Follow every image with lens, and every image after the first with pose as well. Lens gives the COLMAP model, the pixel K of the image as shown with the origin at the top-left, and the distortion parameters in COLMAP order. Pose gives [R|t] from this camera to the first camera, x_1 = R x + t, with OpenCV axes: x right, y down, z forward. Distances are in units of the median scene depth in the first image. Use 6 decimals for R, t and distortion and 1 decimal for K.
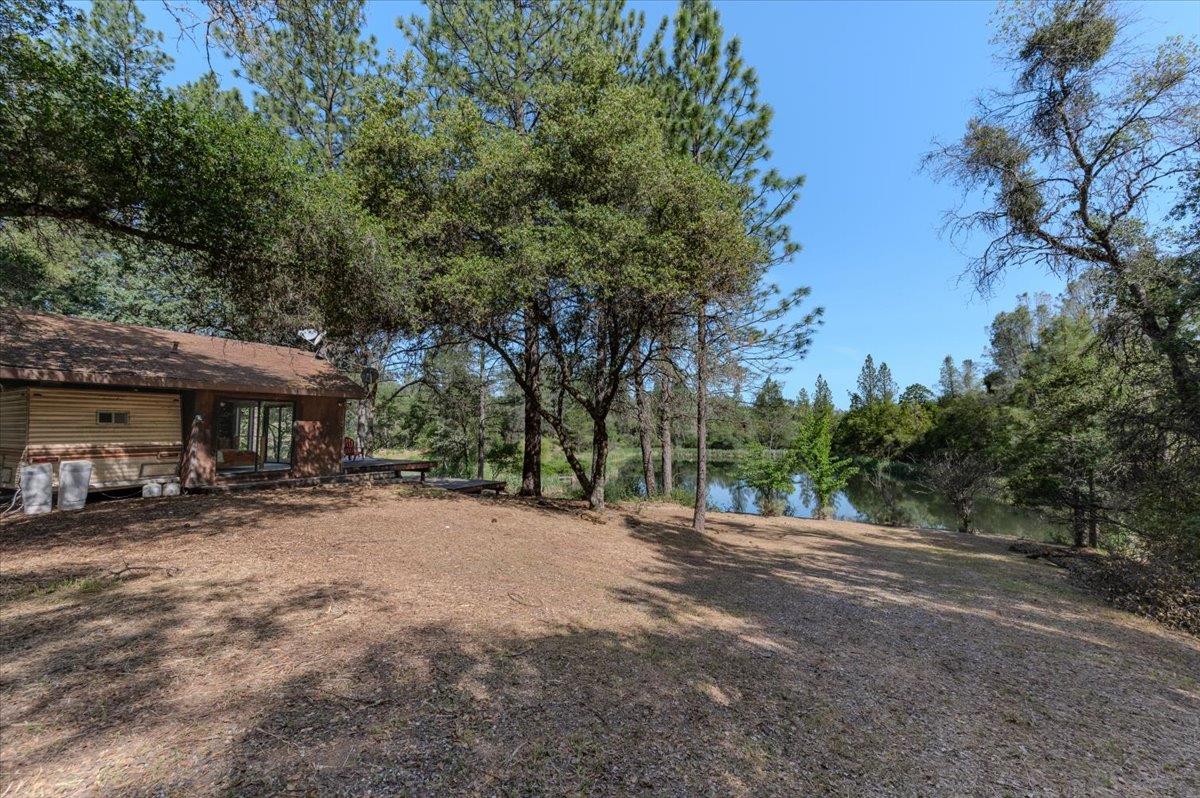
lens RADIAL K [[457.9, 0, 593.6], [0, 457.9, 396.0], [0, 0, 1]] dist [0.003791, 0.000165]
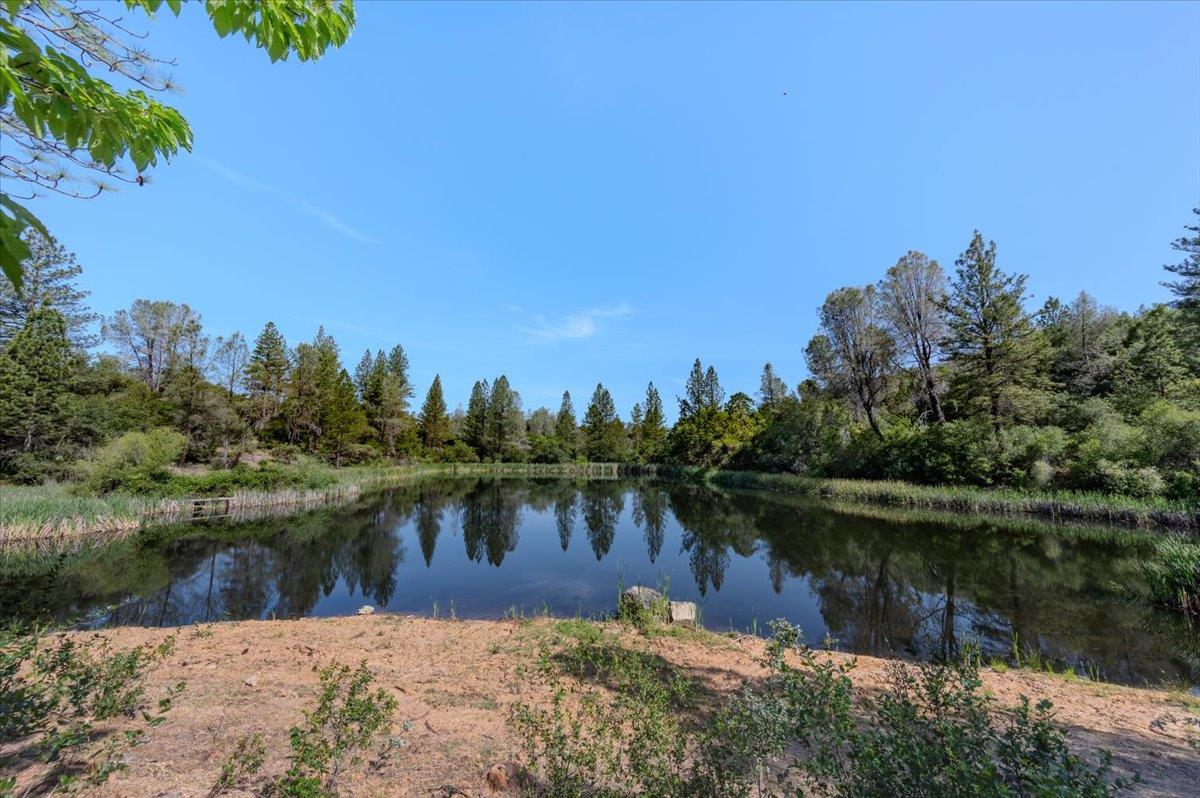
lens RADIAL K [[472.4, 0, 595.9], [0, 472.4, 387.3], [0, 0, 1]] dist [0.021625, 0.000201]
pose [[0.943924, 0.043300, 0.327311, 0.092923], [-0.023128, 0.997599, -0.065275, 0.037918], [-0.329352, 0.054045, 0.942659, 0.164301]]
